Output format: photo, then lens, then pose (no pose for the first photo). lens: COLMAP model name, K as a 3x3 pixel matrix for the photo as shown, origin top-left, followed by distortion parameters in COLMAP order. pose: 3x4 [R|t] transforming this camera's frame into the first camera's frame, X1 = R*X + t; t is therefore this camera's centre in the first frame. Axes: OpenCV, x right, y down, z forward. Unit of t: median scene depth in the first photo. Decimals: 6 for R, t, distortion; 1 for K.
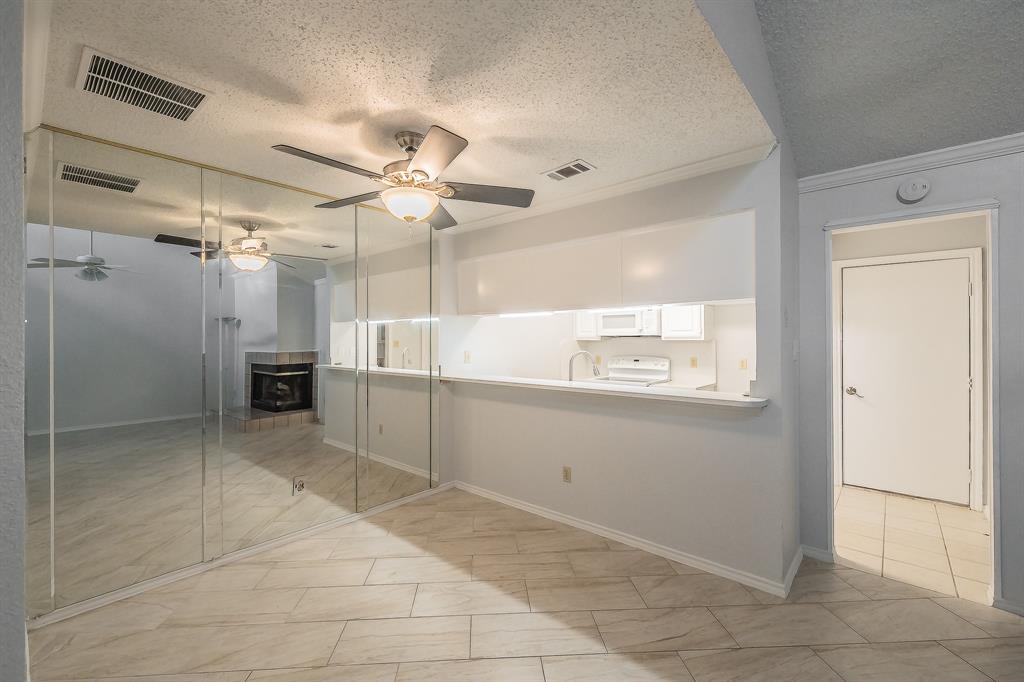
lens RADIAL K [[419.2, 0, 512.0], [0, 419.2, 341.0], [0, 0, 1]] dist [0.001649, 0.000068]
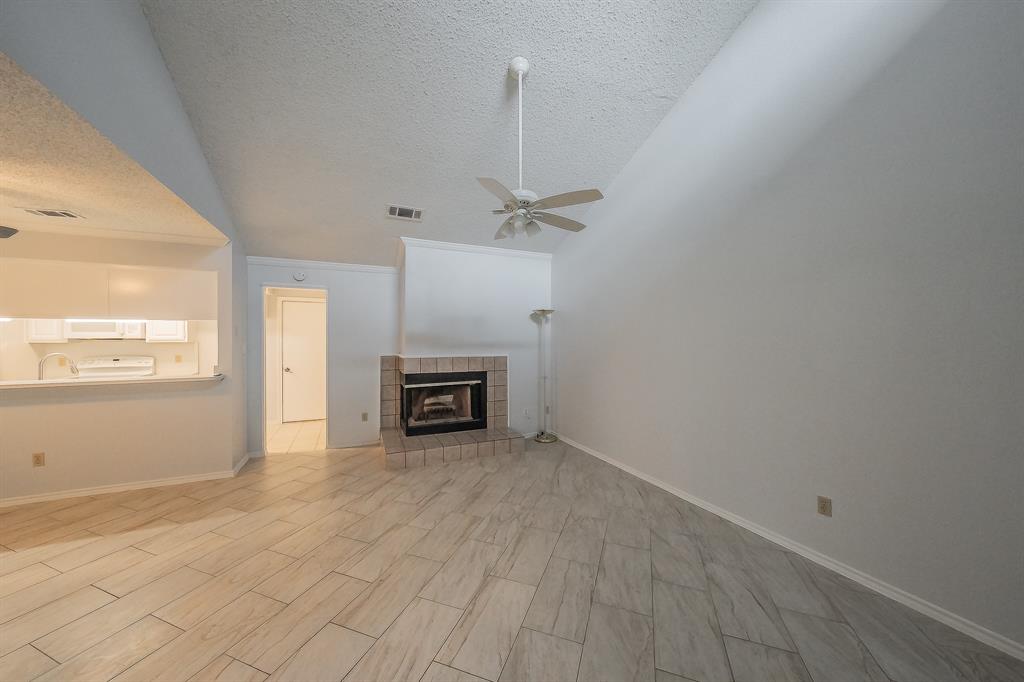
lens RADIAL K [[356.6, 0, 508.8], [0, 356.6, 336.6], [0, 0, 1]] dist [0.000289, -0.000016]
pose [[0.412856, 0.005181, 0.910782, -0.238995], [0.001836, 0.999977, -0.006521, -0.014913], [-0.910794, 0.004364, 0.412837, -0.614327]]
